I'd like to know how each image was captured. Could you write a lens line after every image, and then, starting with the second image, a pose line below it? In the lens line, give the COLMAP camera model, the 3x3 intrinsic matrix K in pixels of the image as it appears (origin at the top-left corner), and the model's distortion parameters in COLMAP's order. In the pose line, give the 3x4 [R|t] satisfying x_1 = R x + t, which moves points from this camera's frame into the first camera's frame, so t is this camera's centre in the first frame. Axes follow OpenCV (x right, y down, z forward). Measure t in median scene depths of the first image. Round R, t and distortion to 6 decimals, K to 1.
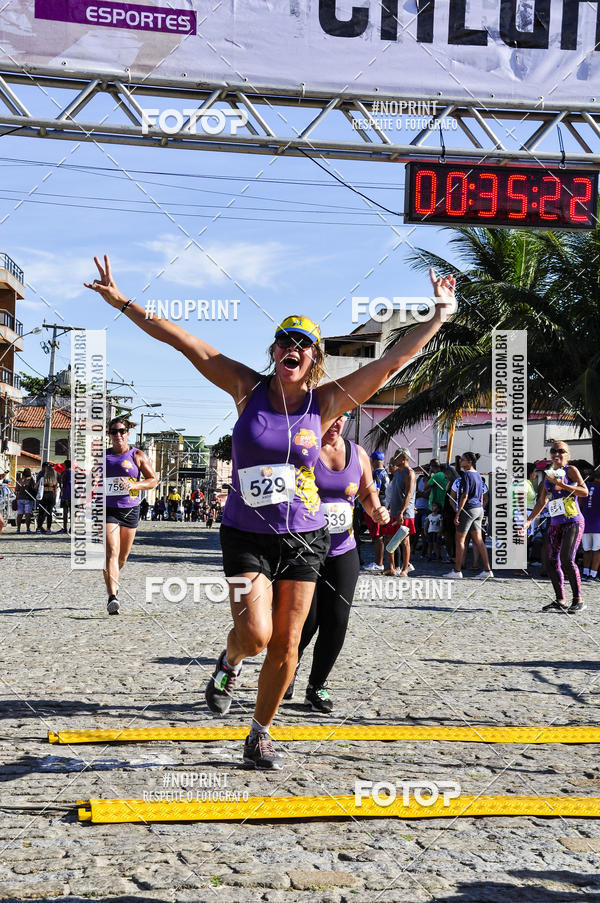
lens RADIAL K [[1683.4, 0, 300.5], [0, 1683.4, 477.4], [0, 0, 1]] dist [0.317366, 0.588438]
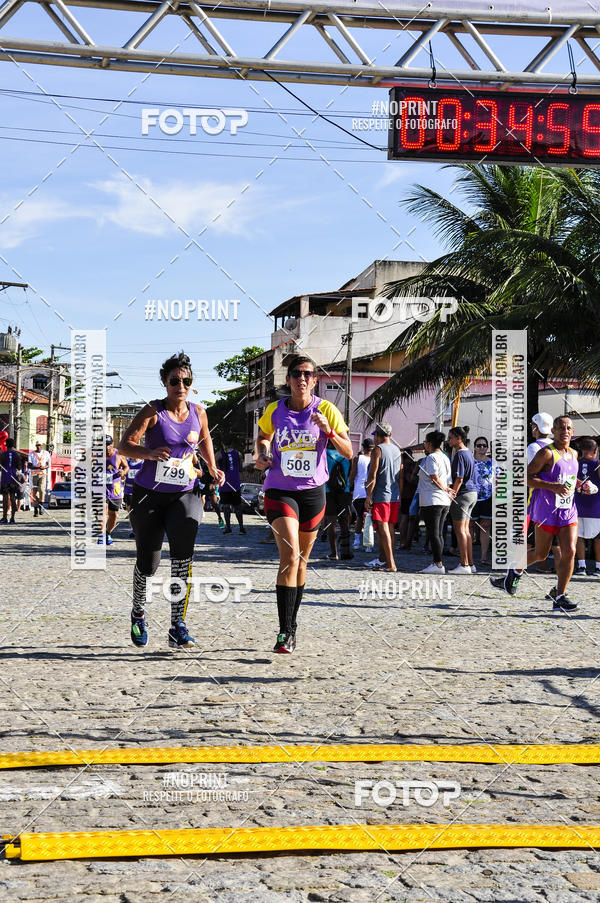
lens RADIAL K [[1962.2, 0, 303.6], [0, 1962.2, 477.2], [0, 0, 1]] dist [0.478296, 0.635037]
pose [[0.999943, -0.005496, 0.009199, 0.008197], [0.005406, 0.999937, 0.009854, 0.000428], [-0.009252, -0.009804, 0.999909, -0.004322]]
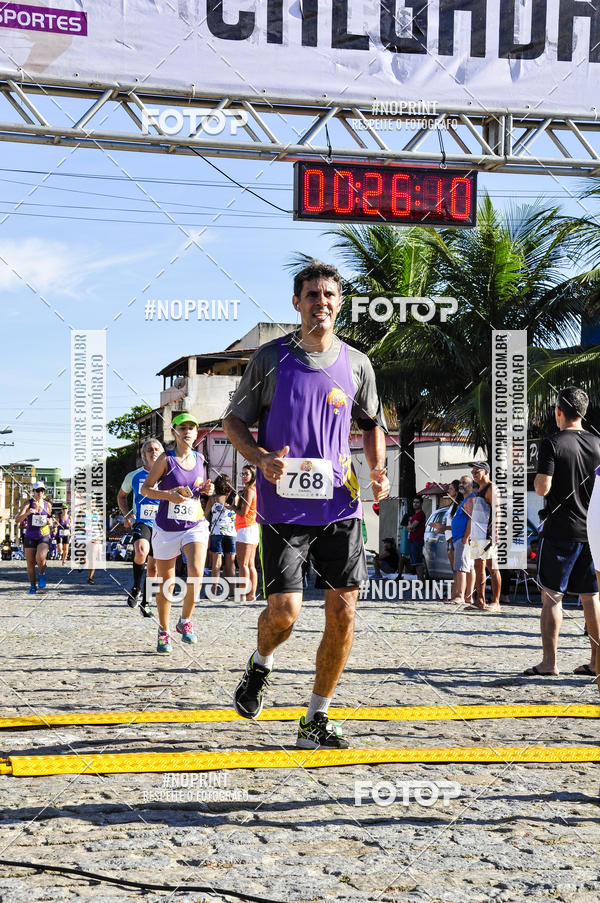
lens RADIAL K [[1943.4, 0, 299.3], [0, 1943.4, 482.4], [0, 0, 1]] dist [0.431642, 1.178679]
pose [[0.997433, -0.013845, 0.070257, -0.021646], [0.015333, 0.999668, -0.020692, 0.034521], [-0.069947, 0.021716, 0.997314, -0.186283]]
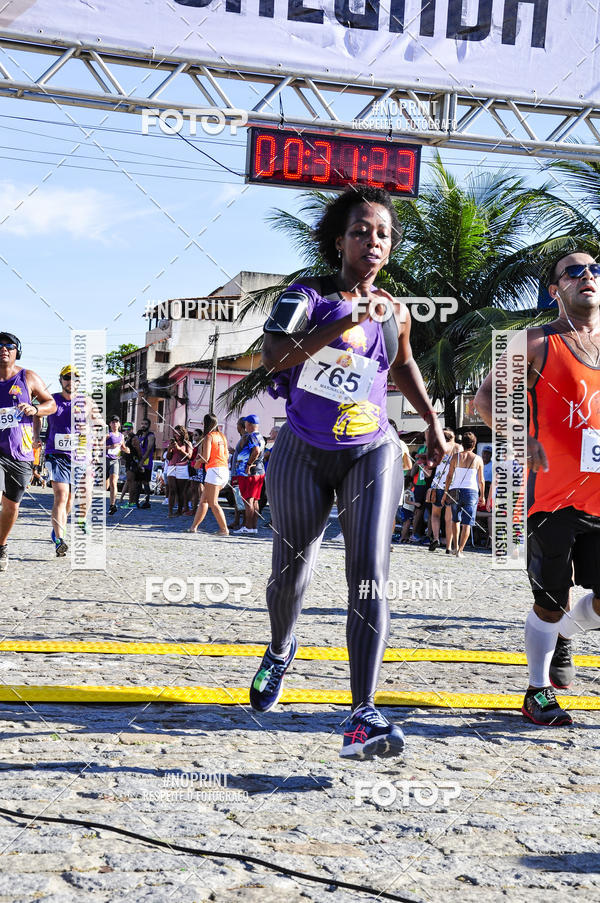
lens RADIAL K [[1815.6, 0, 305.2], [0, 1815.6, 479.2], [0, 0, 1]] dist [0.399937, 0.635978]
pose [[0.996122, 0.029592, 0.082851, 0.007602], [-0.030631, 0.999467, 0.011297, 0.025111], [-0.082472, -0.013791, 0.996498, -0.176999]]
